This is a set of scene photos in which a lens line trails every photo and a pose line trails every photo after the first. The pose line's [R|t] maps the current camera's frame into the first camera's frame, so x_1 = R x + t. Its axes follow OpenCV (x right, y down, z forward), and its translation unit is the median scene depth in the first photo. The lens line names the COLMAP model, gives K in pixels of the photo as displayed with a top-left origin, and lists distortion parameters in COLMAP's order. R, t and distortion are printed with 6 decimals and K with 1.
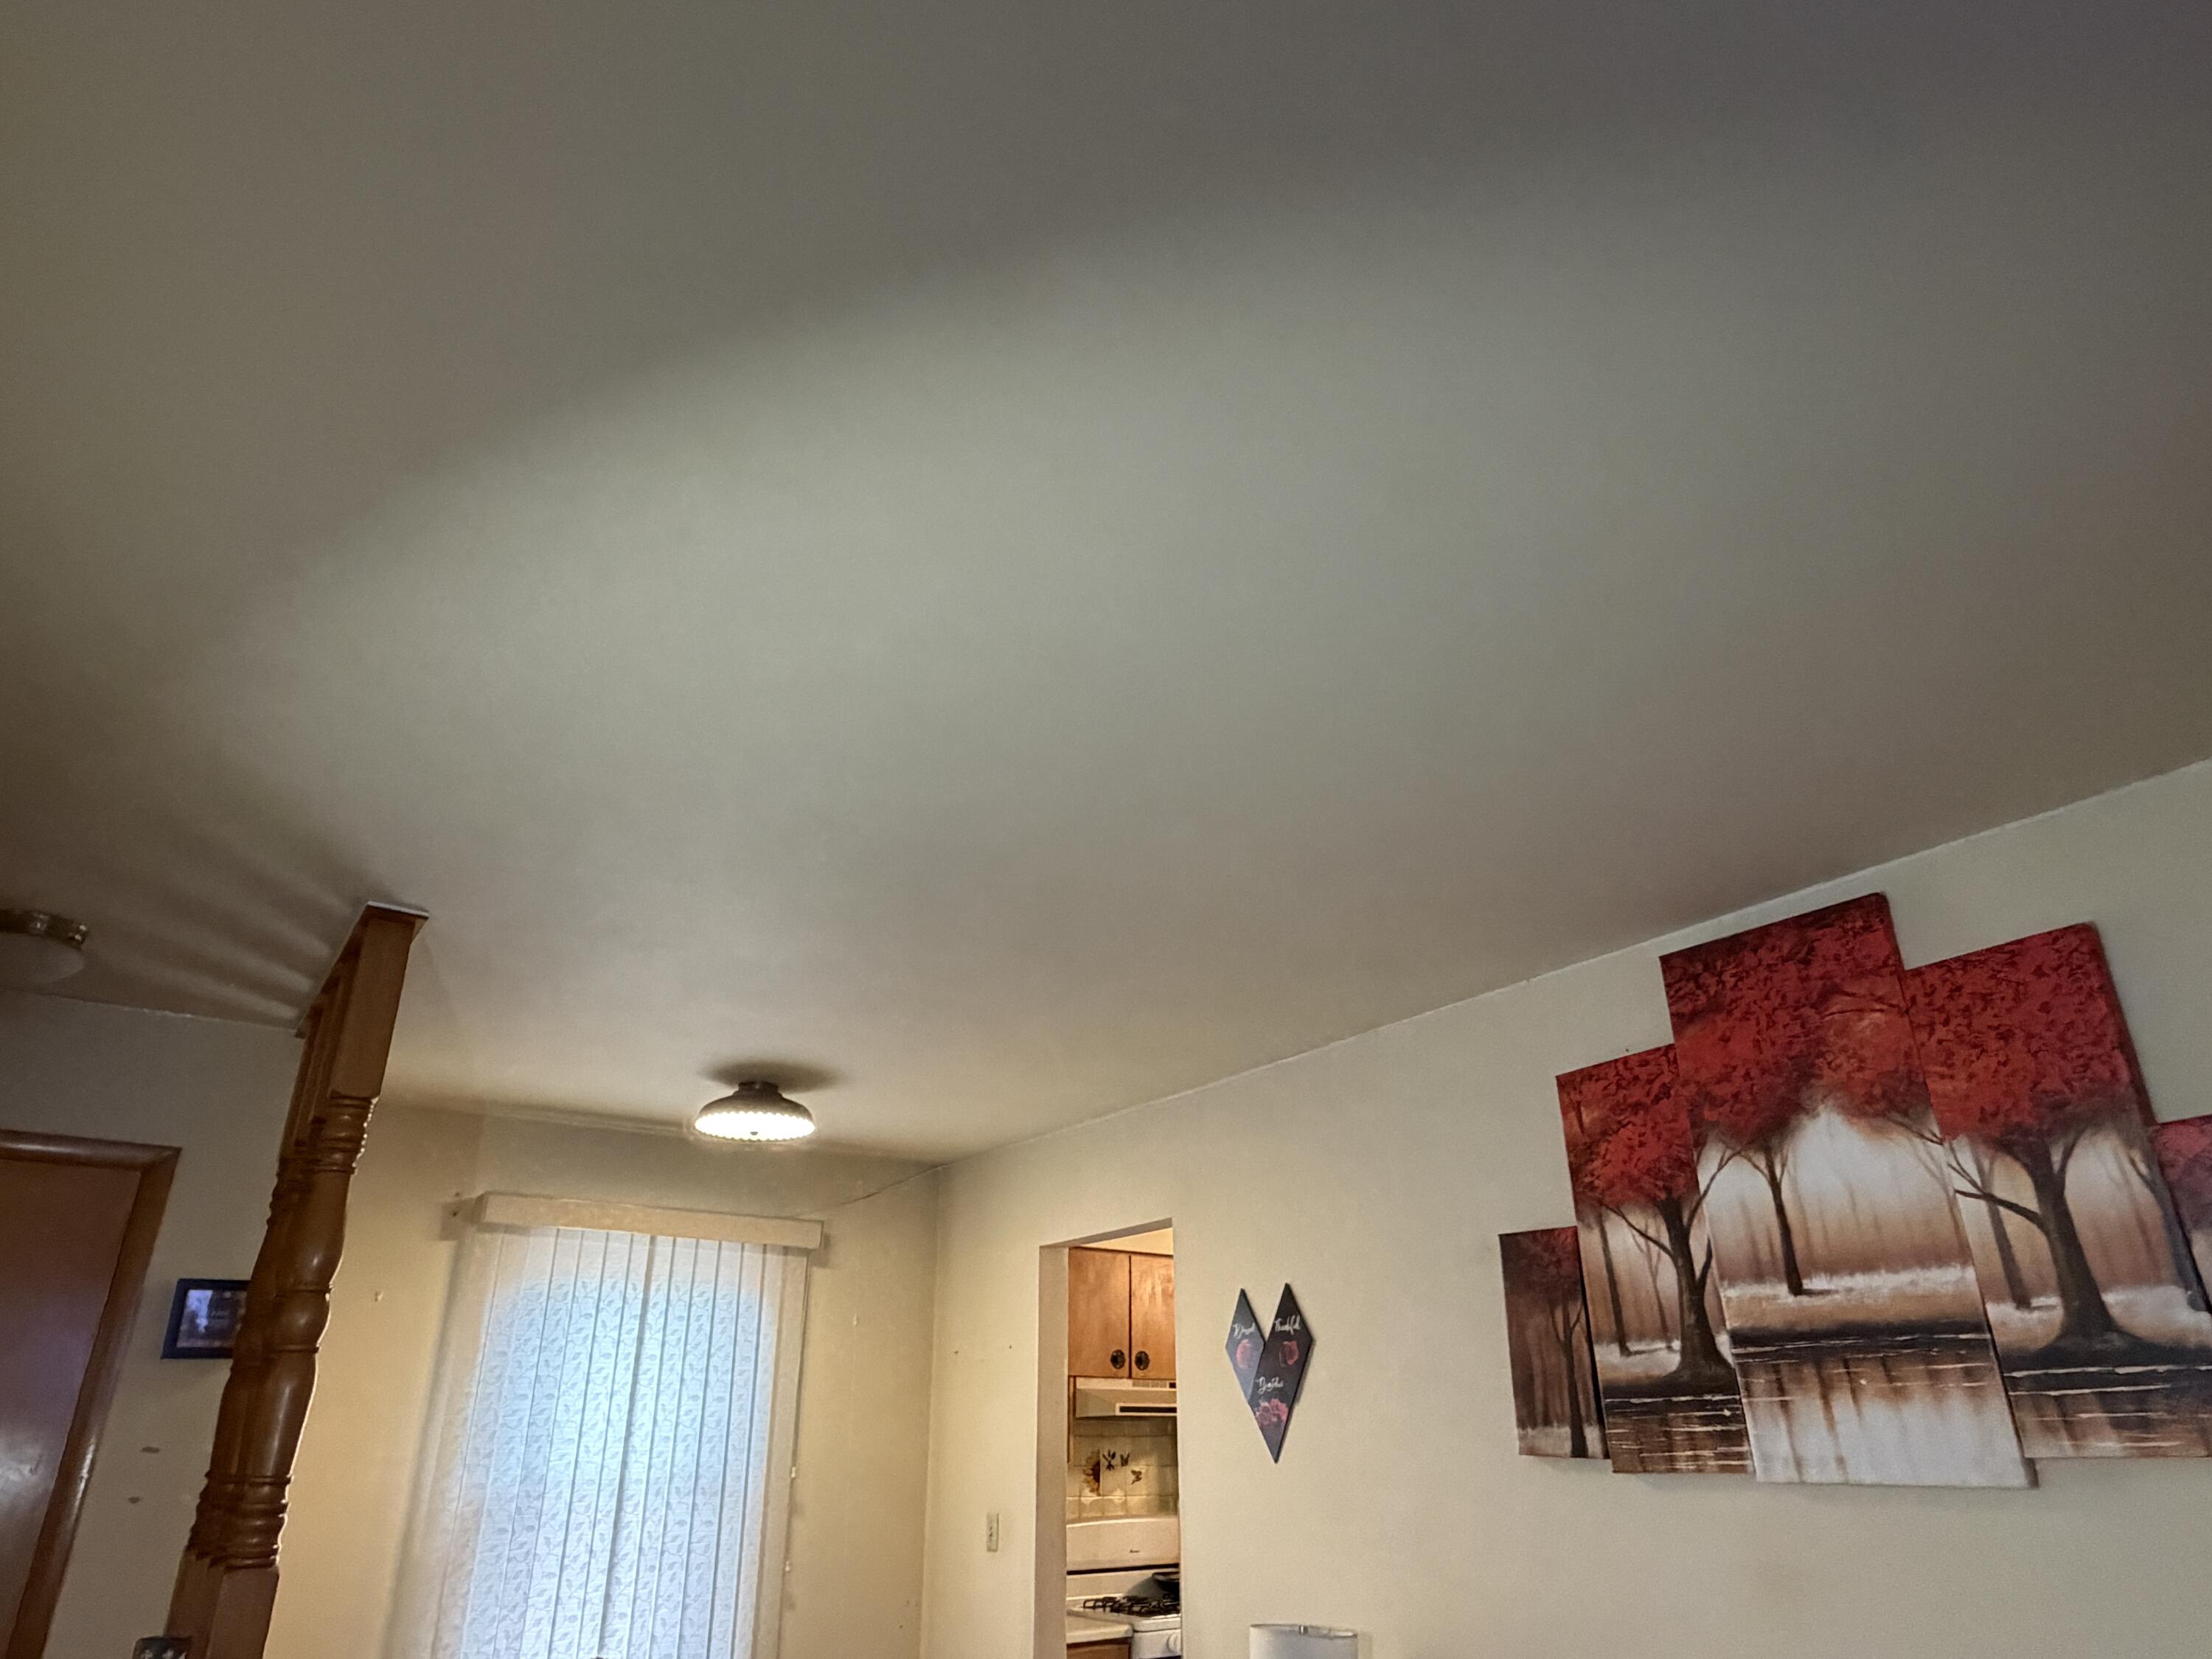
lens RADIAL K [[1349.9, 0, 1099.0], [0, 1349.9, 829.2], [0, 0, 1]] dist [-0.003742, -0.001988]
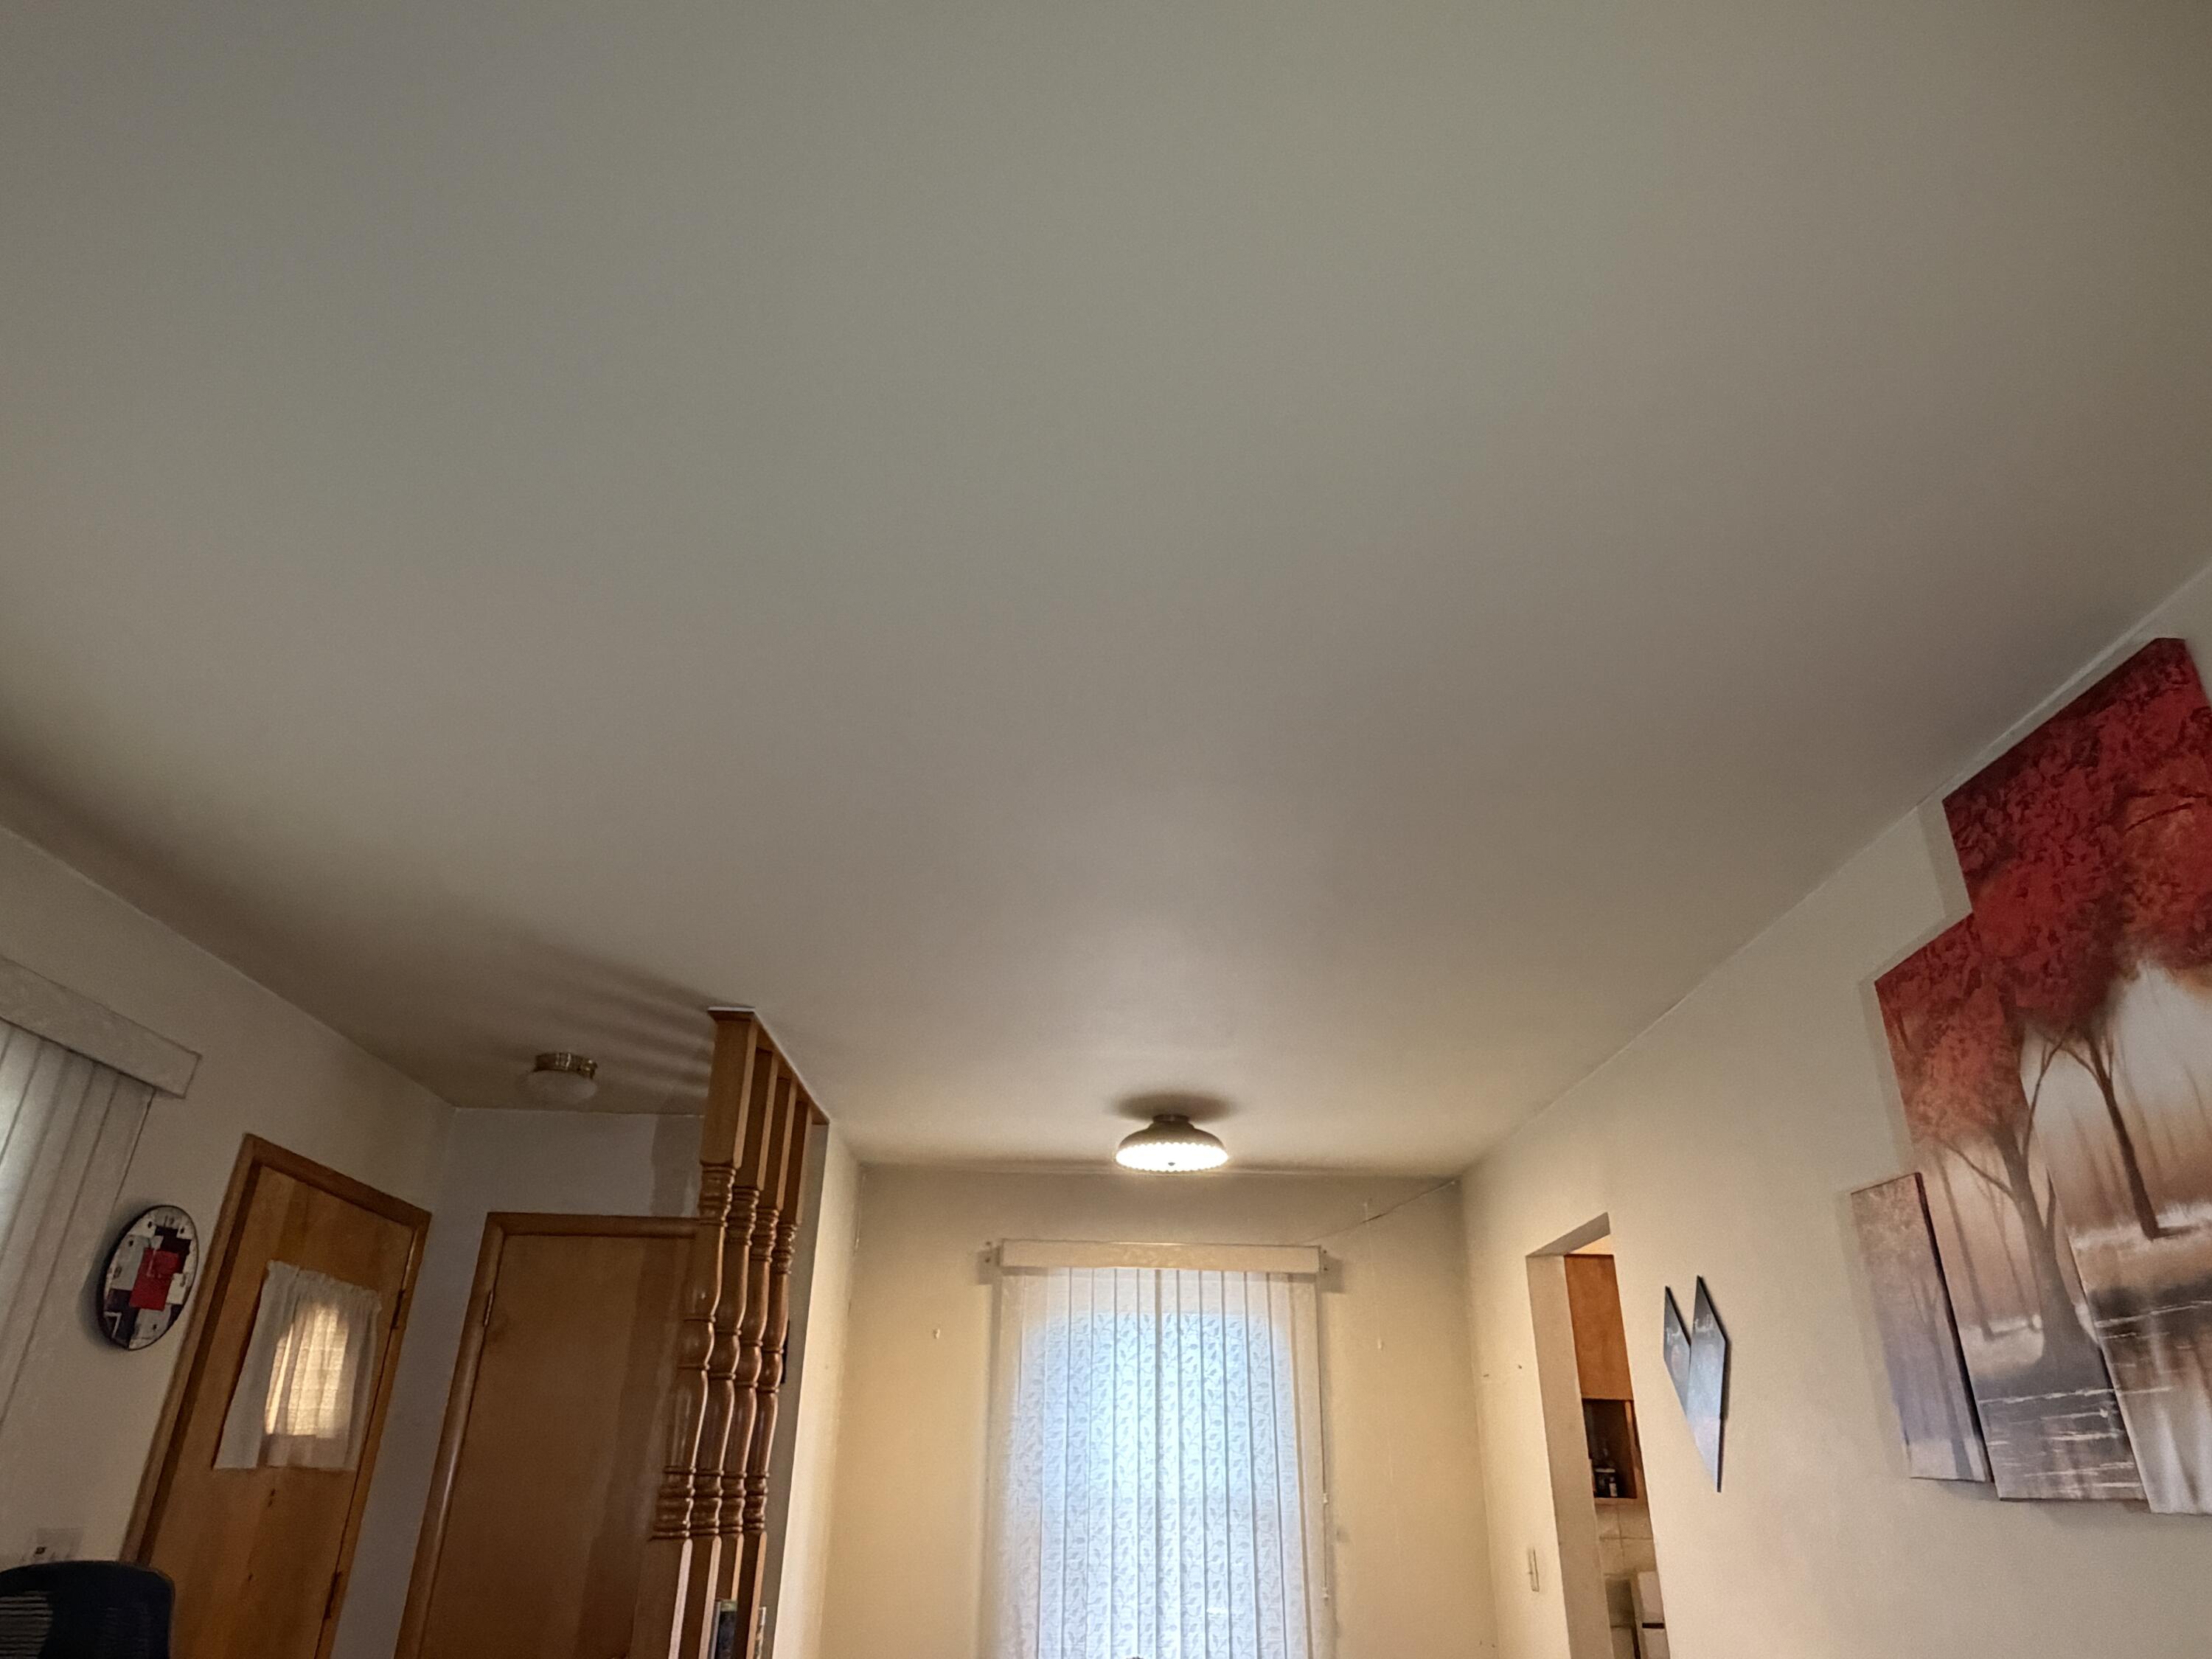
lens RADIAL K [[1349.9, 0, 1093.4], [0, 1349.9, 830.9], [0, 0, 1]] dist [-0.003742, -0.001988]
pose [[0.821597, -0.229889, -0.521660, 0.420144], [0.213482, 0.972570, -0.092372, 0.080525], [0.528586, -0.035472, 0.848138, 0.123327]]
